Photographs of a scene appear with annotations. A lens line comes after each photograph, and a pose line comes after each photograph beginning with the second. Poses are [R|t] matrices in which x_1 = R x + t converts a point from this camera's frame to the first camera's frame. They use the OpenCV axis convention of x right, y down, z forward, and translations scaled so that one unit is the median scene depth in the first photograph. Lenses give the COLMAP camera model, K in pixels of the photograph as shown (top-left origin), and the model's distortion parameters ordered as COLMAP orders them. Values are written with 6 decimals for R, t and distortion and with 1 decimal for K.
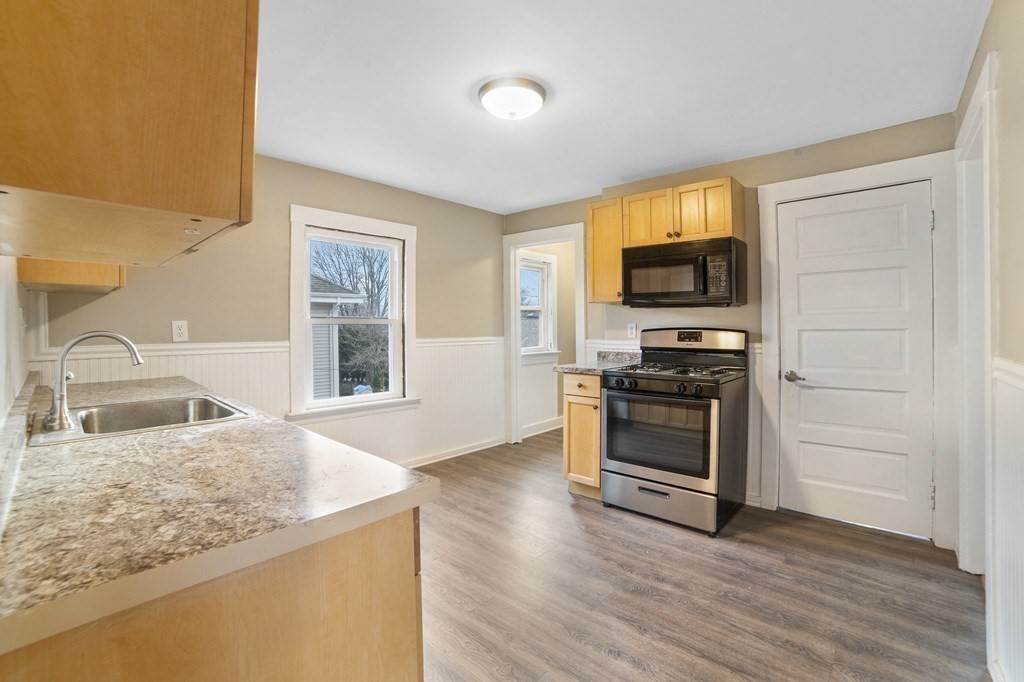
lens RADIAL K [[442.3, 0, 505.9], [0, 442.3, 324.8], [0, 0, 1]] dist [-0.001863, -0.000160]
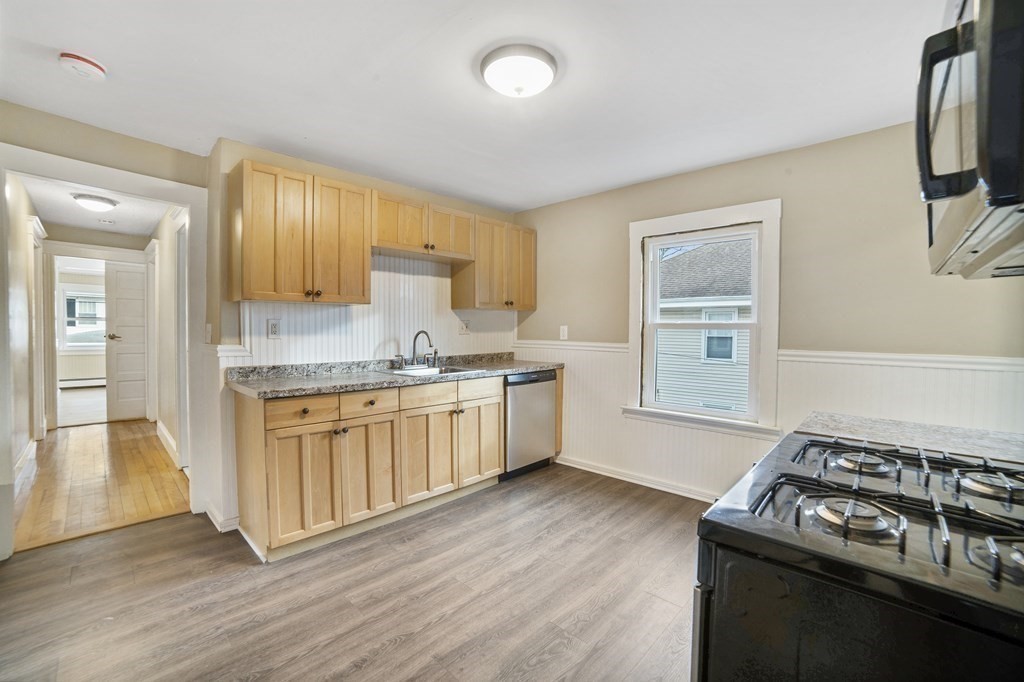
lens RADIAL K [[417.0, 0, 512.0], [0, 417.0, 341.0], [0, 0, 1]] dist [-0.048856, 0.000067]
pose [[0.046621, 0.029434, -0.998479, 0.513834], [-0.010647, 0.999524, 0.028968, 0.001696], [0.998856, 0.009280, 0.046912, 0.585331]]
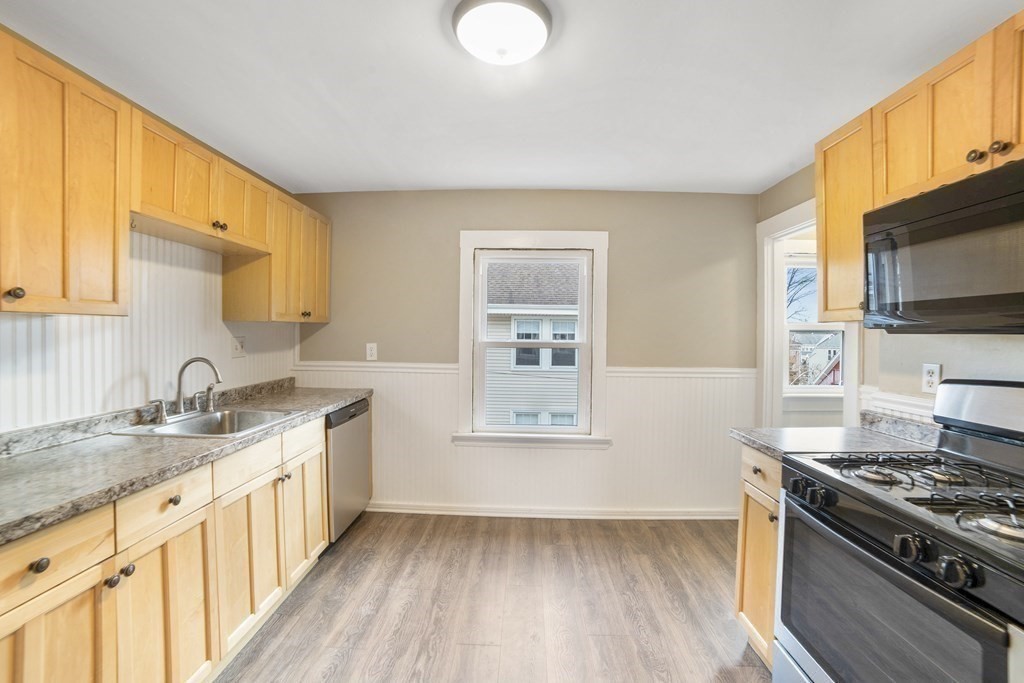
lens RADIAL K [[434.1, 0, 500.6], [0, 434.1, 339.5], [0, 0, 1]] dist [-0.101993, 0.042243]
pose [[0.676355, 0.014556, -0.736432, 0.293933], [-0.012780, 0.999886, 0.008027, -0.026608], [0.736465, 0.003983, 0.676464, 0.352787]]
